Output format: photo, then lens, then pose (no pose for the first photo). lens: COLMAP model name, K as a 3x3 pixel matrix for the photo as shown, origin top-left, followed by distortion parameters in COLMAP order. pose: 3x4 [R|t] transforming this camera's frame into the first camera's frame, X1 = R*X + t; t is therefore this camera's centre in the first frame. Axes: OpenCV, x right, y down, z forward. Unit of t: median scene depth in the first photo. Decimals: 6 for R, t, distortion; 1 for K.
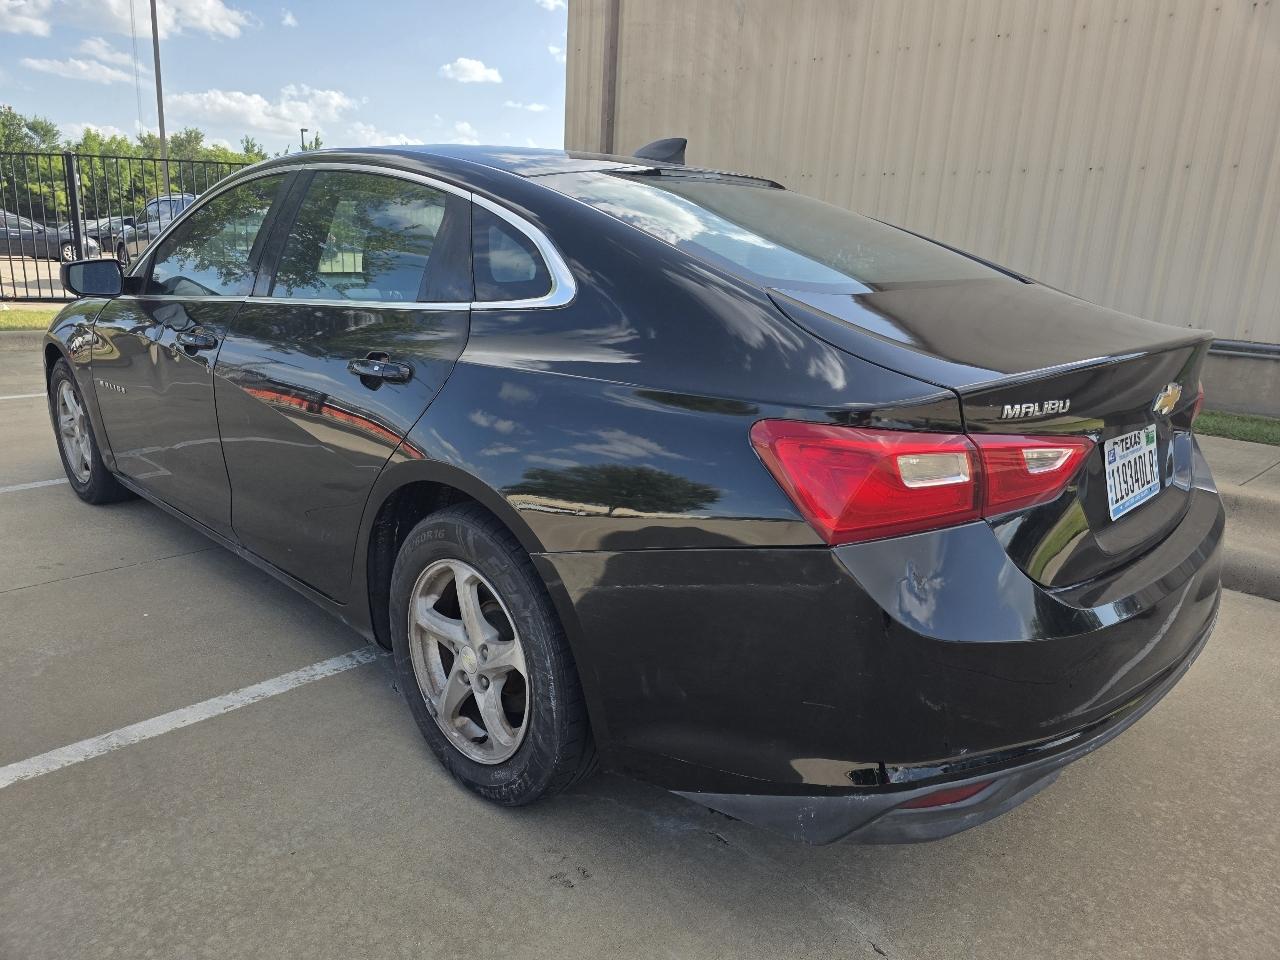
lens RADIAL K [[863.2, 0, 650.1], [0, 863.2, 448.9], [0, 0, 1]] dist [0.045098, -0.042443]
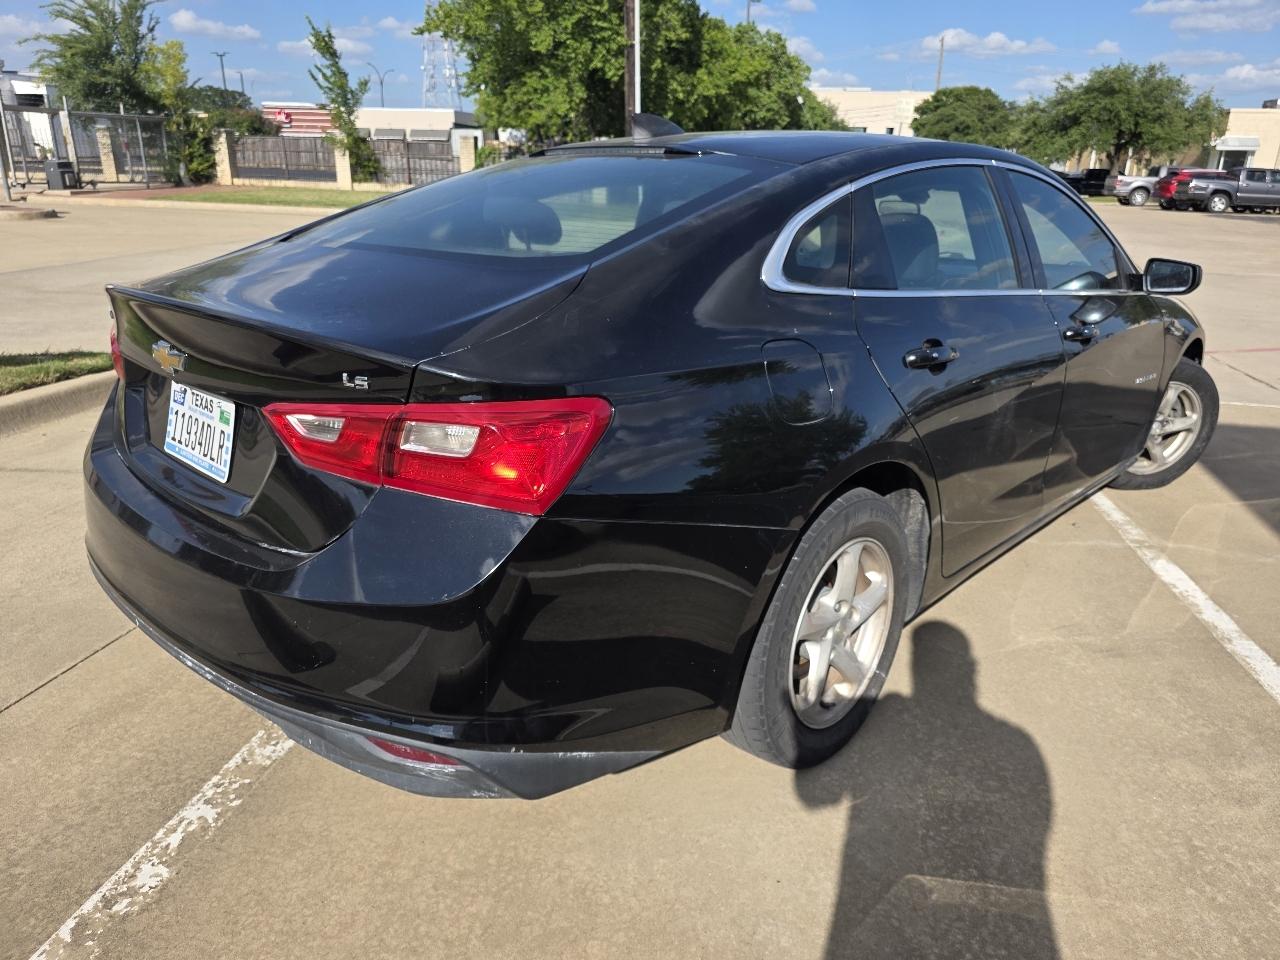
lens RADIAL K [[866.5, 0, 645.5], [0, 866.5, 455.6], [0, 0, 1]] dist [0.041908, -0.042018]
pose [[0.022779, 0.254151, -0.966896, 1.460116], [-0.261541, 0.934980, 0.239600, -0.304722], [0.964924, 0.247425, 0.087769, 1.342987]]
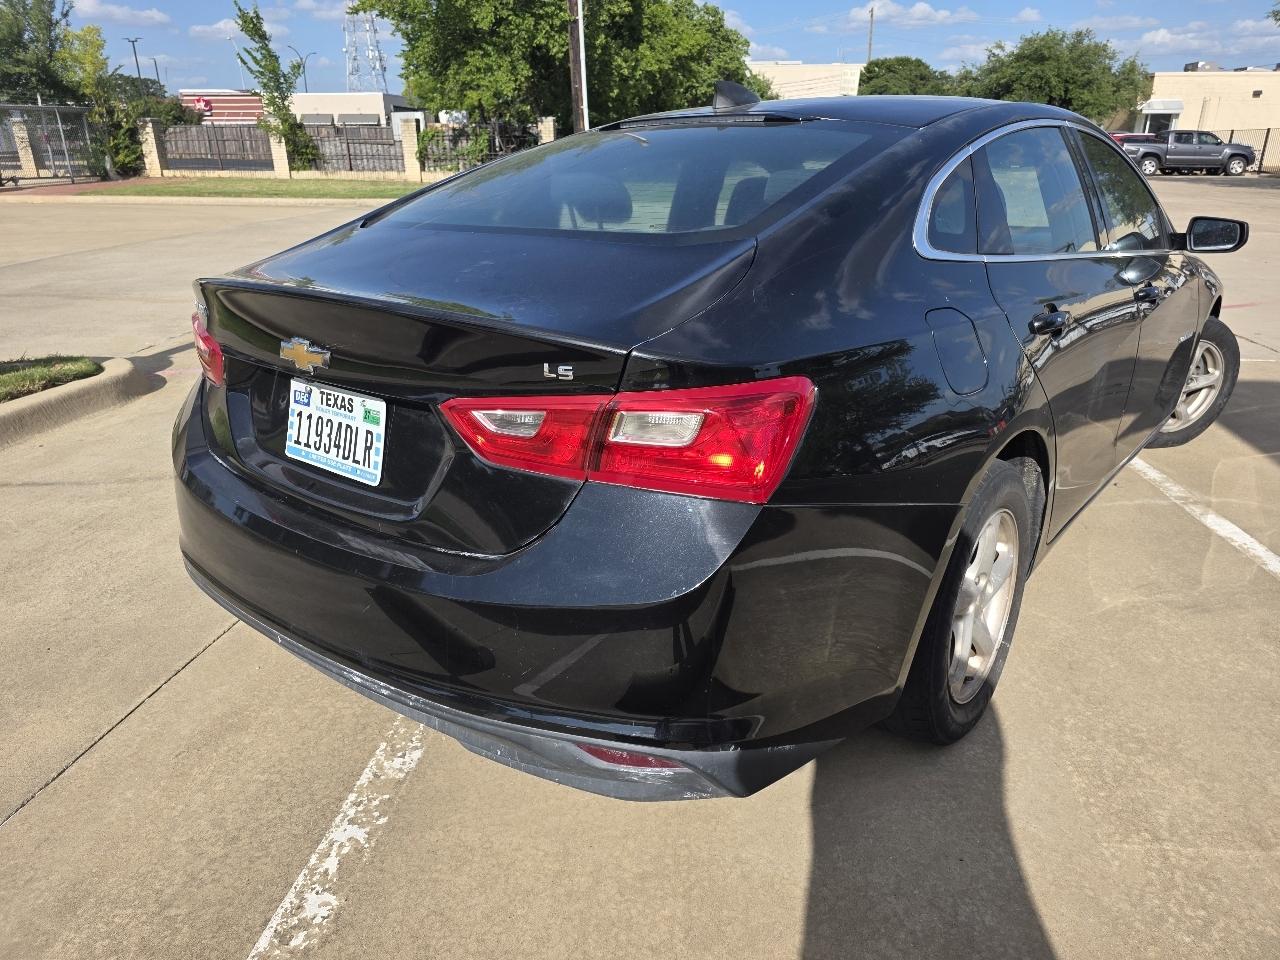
lens RADIAL K [[864.1, 0, 648.1], [0, 864.1, 464.7], [0, 0, 1]] dist [0.041974, -0.039352]
pose [[0.093579, 0.281540, -0.954975, 1.407528], [-0.230127, 0.939326, 0.254376, -0.243126], [0.968651, 0.195962, 0.152691, 1.133473]]
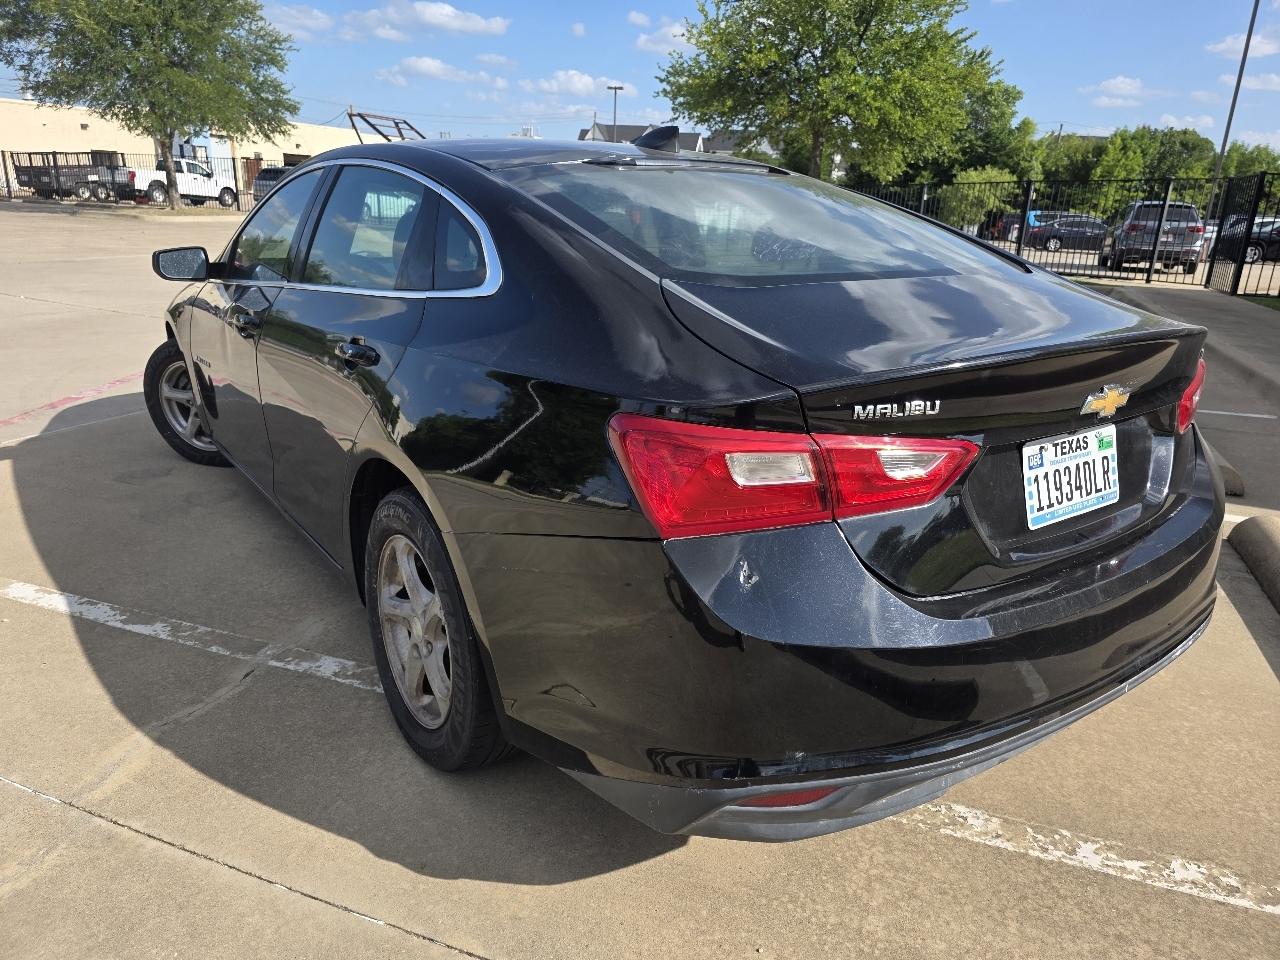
lens RADIAL K [[863.2, 0, 650.1], [0, 863.2, 448.9], [0, 0, 1]] dist [0.045098, -0.042443]
pose [[0.984828, 0.036161, -0.169725, 0.252733], [-0.032627, 0.999190, 0.023566, -0.012119], [0.170439, -0.017671, 0.985210, 0.004525]]
